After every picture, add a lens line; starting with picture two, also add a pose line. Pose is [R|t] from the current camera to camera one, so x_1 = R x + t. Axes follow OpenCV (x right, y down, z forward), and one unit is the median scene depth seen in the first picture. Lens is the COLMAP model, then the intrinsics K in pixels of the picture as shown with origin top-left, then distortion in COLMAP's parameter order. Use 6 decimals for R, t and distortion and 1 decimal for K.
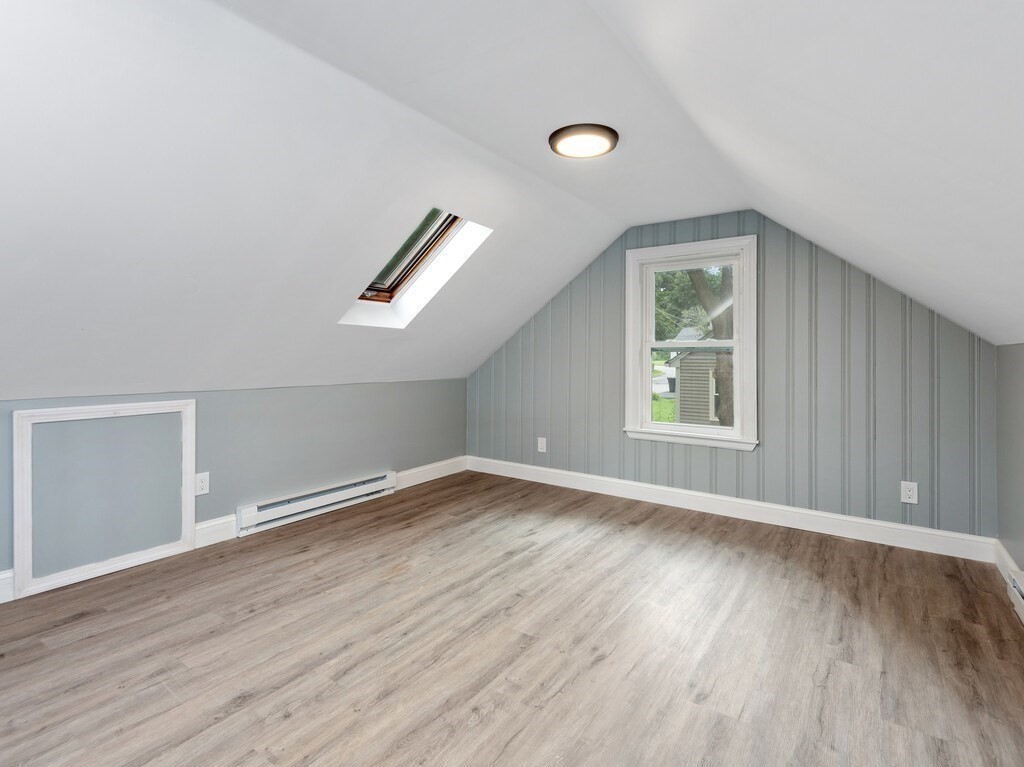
lens RADIAL K [[515.0, 0, 511.9], [0, 515.0, 356.9], [0, 0, 1]] dist [0.041219, -0.023395]
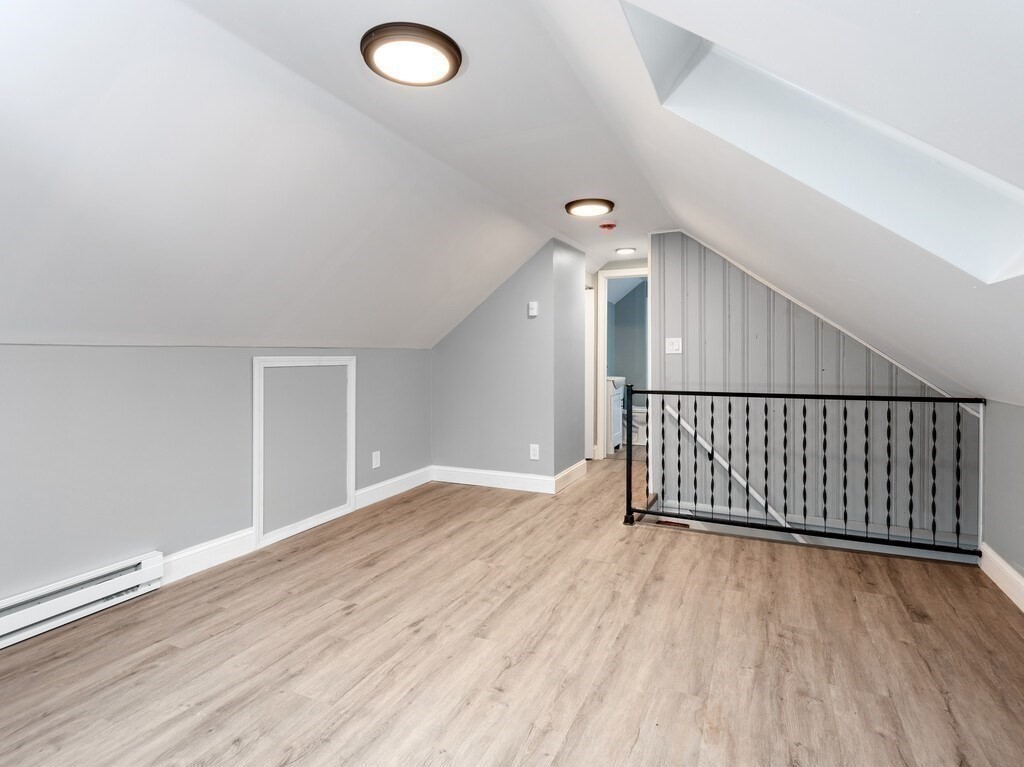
lens RADIAL K [[515.0, 0, 511.9], [0, 515.0, 356.9], [0, 0, 1]] dist [0.041219, -0.023395]
pose [[-0.987705, -0.004803, -0.156258, 0.129796], [-0.005421, 0.999979, 0.003526, -0.008282], [0.156238, 0.004330, -0.987710, 1.984969]]
